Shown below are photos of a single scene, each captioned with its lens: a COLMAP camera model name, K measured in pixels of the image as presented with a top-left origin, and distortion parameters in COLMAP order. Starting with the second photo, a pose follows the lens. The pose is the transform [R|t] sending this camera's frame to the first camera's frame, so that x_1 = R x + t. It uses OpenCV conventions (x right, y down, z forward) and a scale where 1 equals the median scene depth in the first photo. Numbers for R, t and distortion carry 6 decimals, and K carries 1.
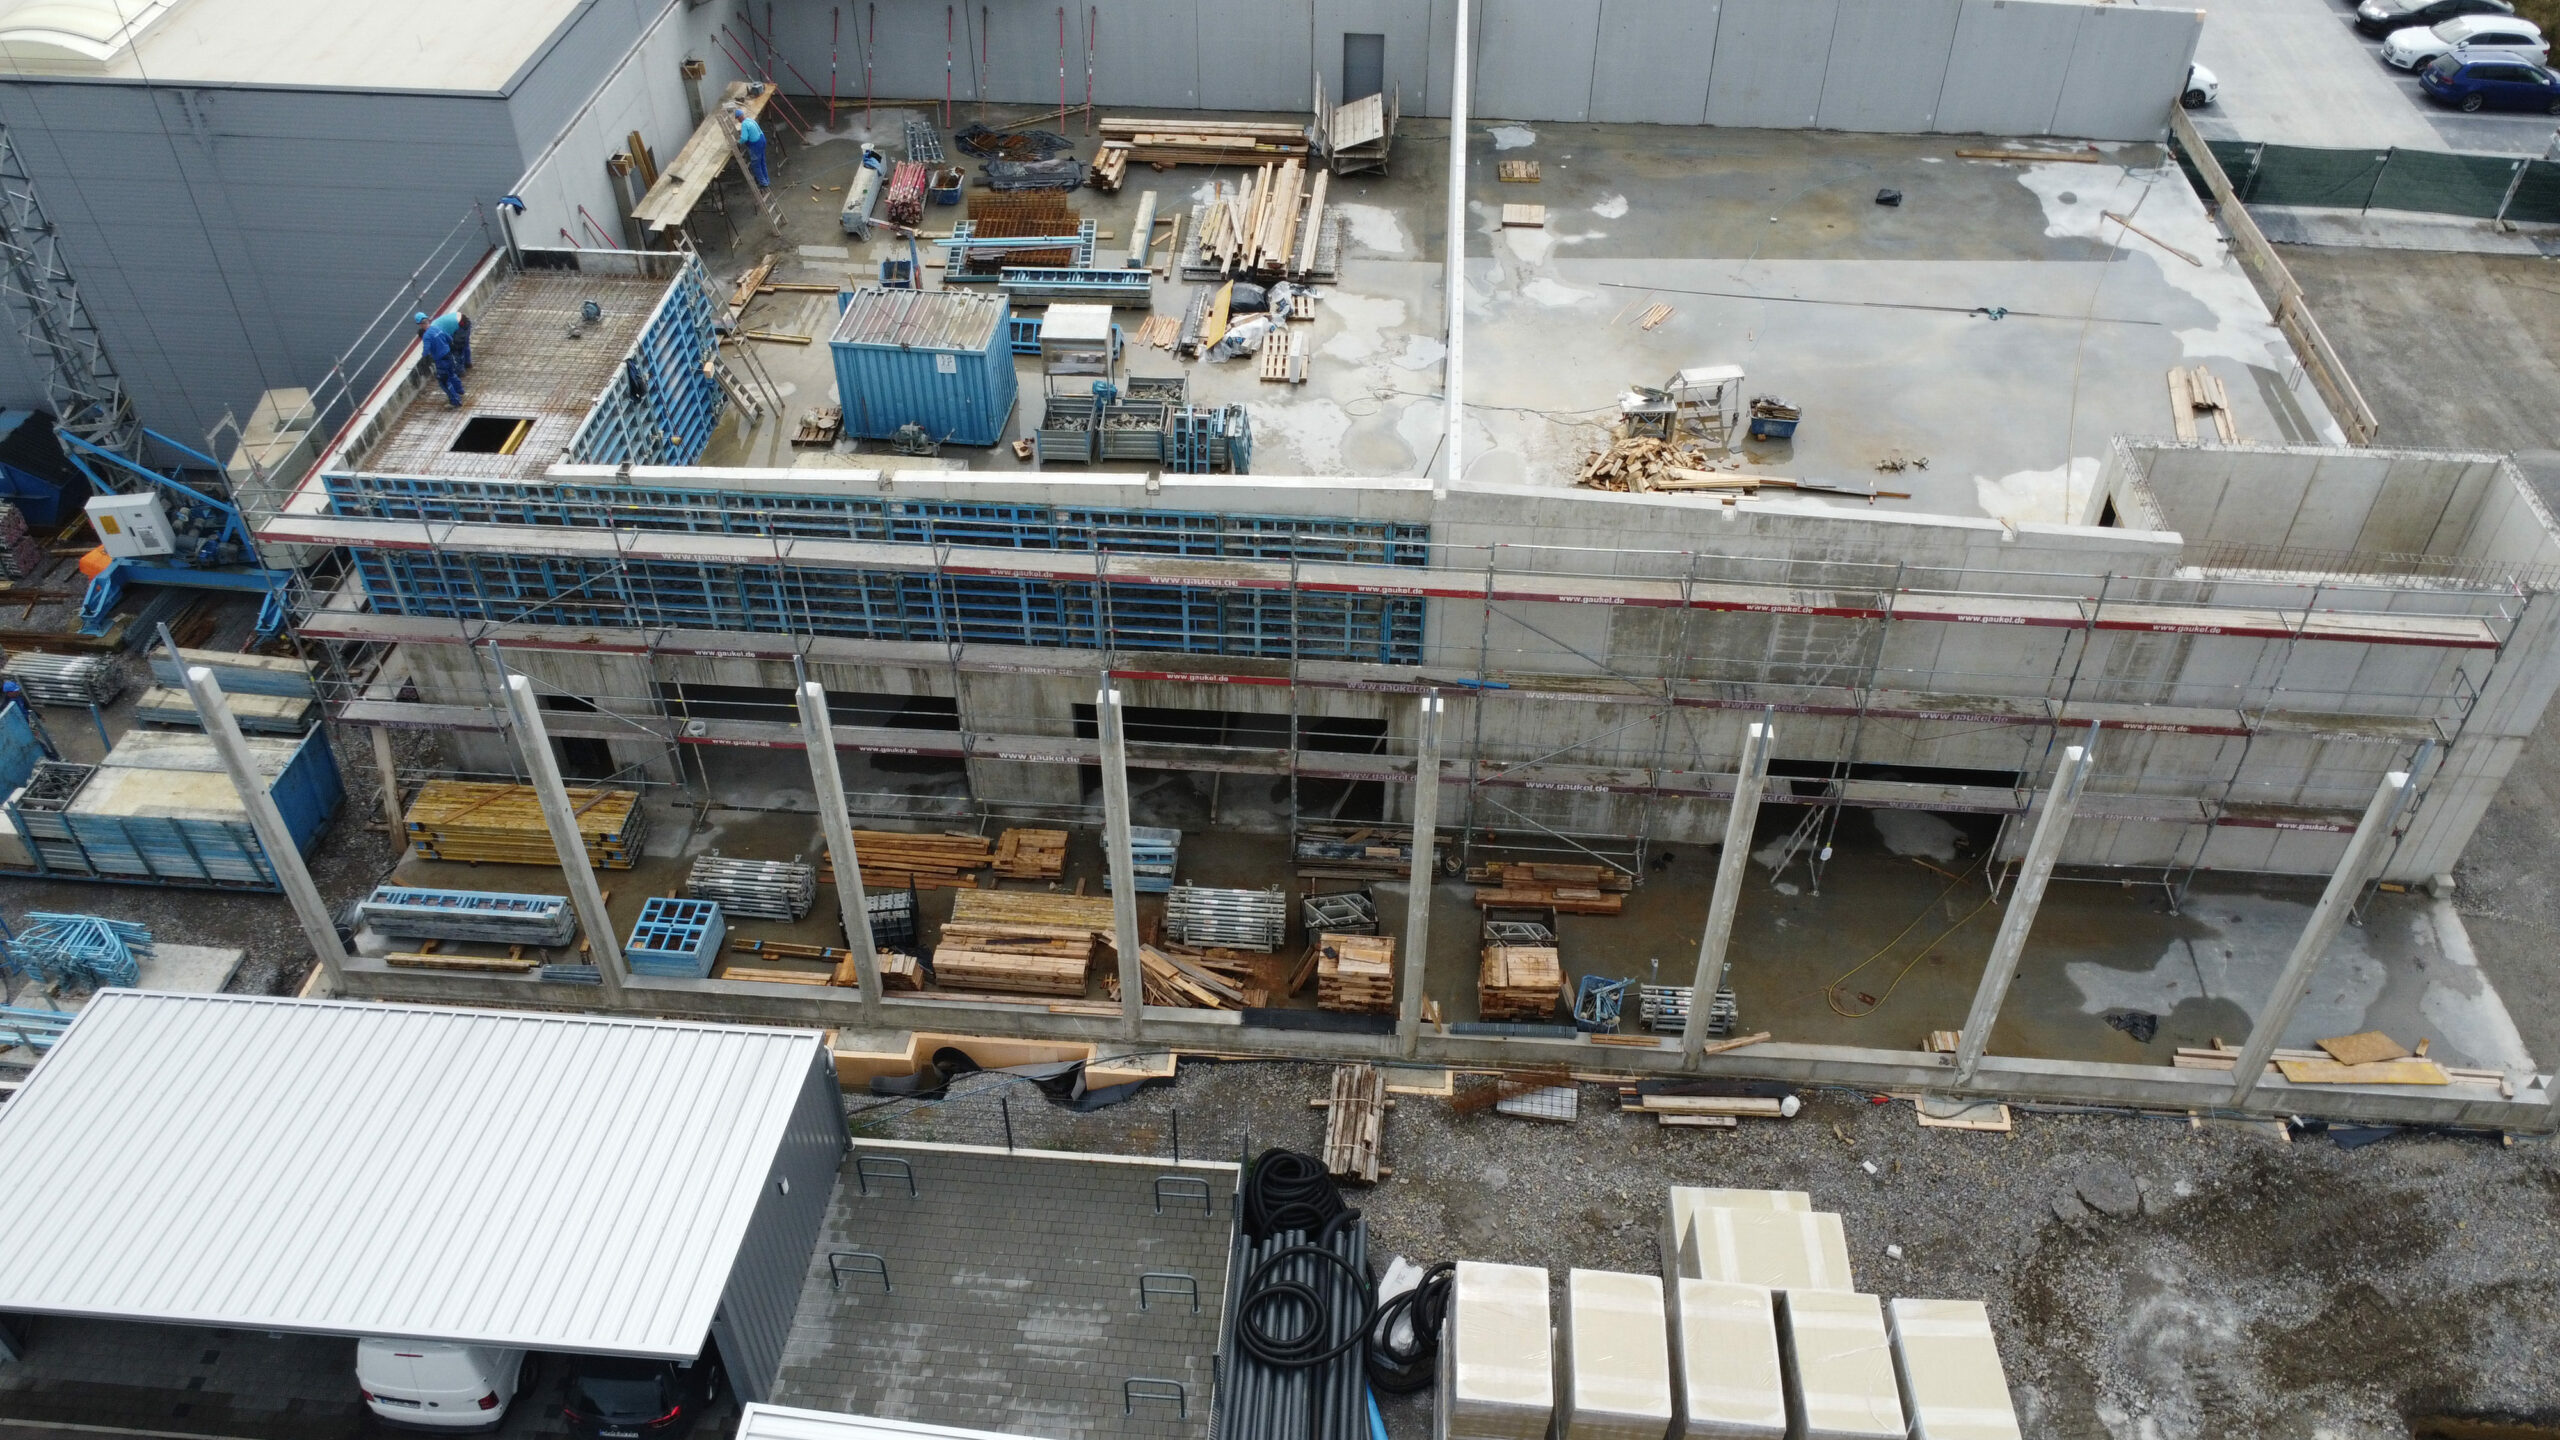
lens RADIAL K [[1937.9, 0, 1280.0], [0, 1937.9, 720.0], [0, 0, 1]] dist [0.001669, -0.007349]
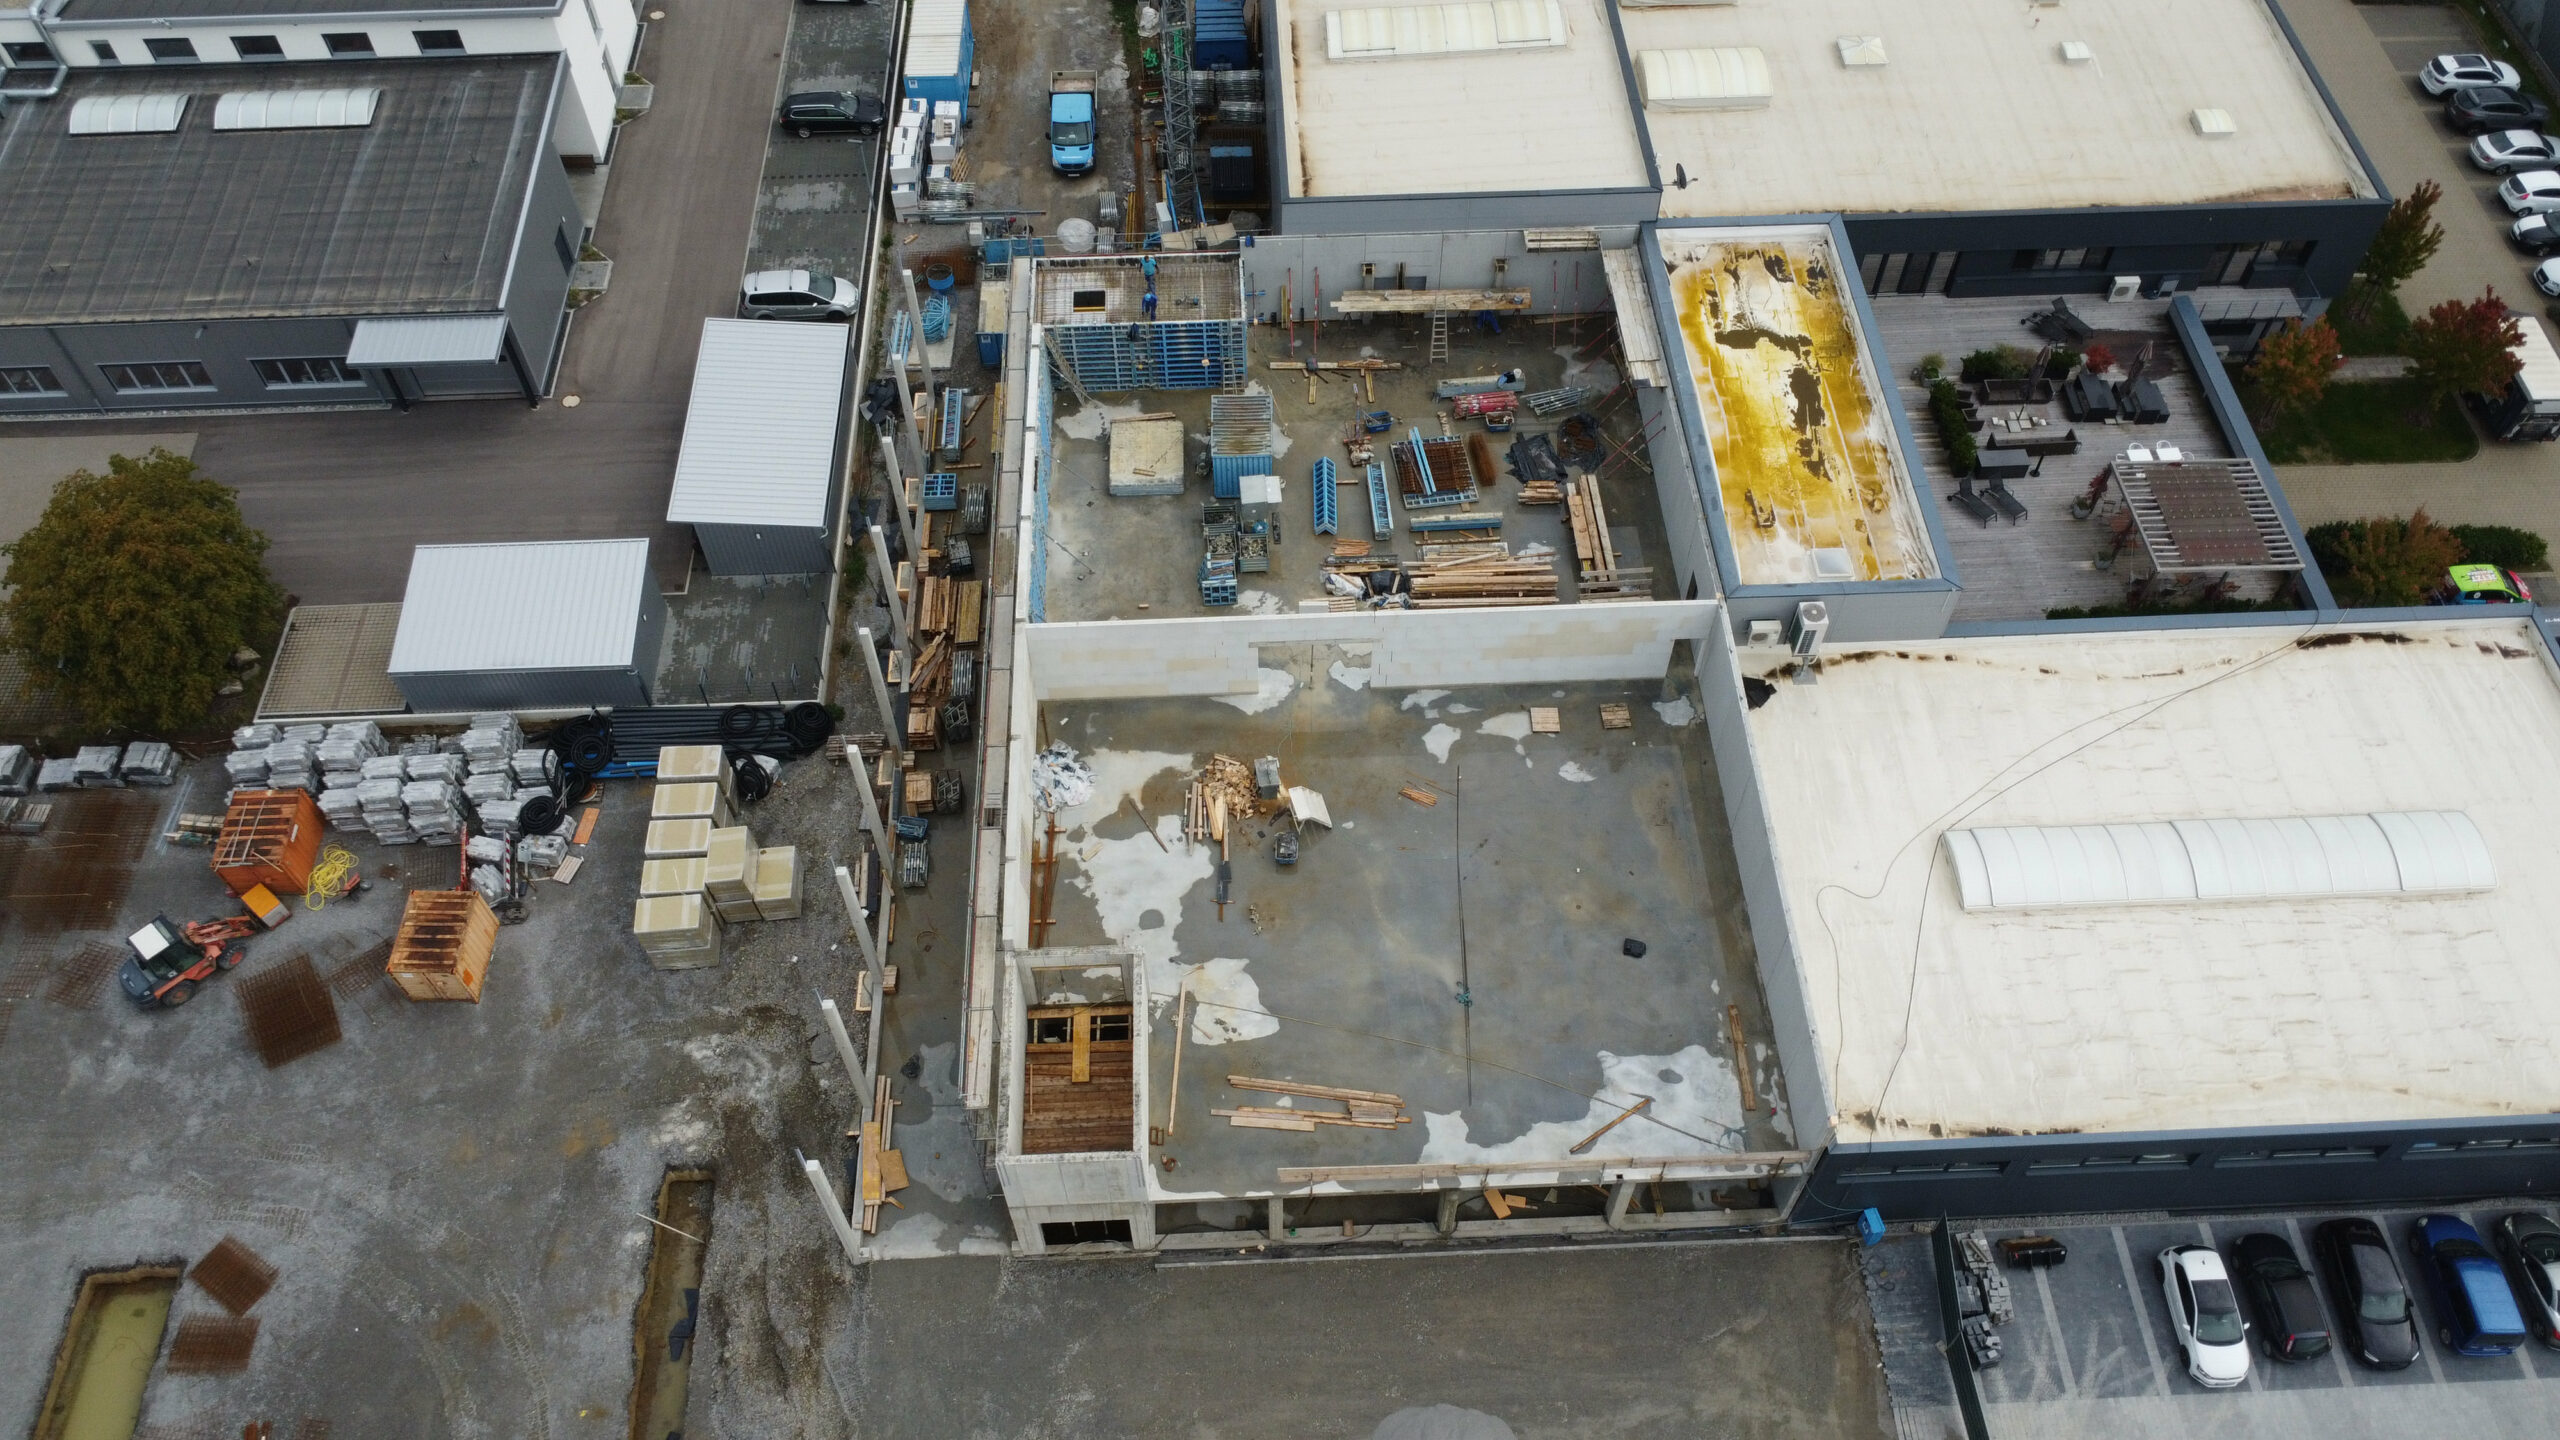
lens RADIAL K [[1937.9, 0, 1280.0], [0, 1937.9, 720.0], [0, 0, 1]] dist [0.001669, -0.007349]
pose [[0.122919, 0.800046, -0.587212, 1.136272], [-0.651443, 0.511421, 0.560420, -1.130204], [0.748674, 0.313649, 0.584048, 0.039280]]
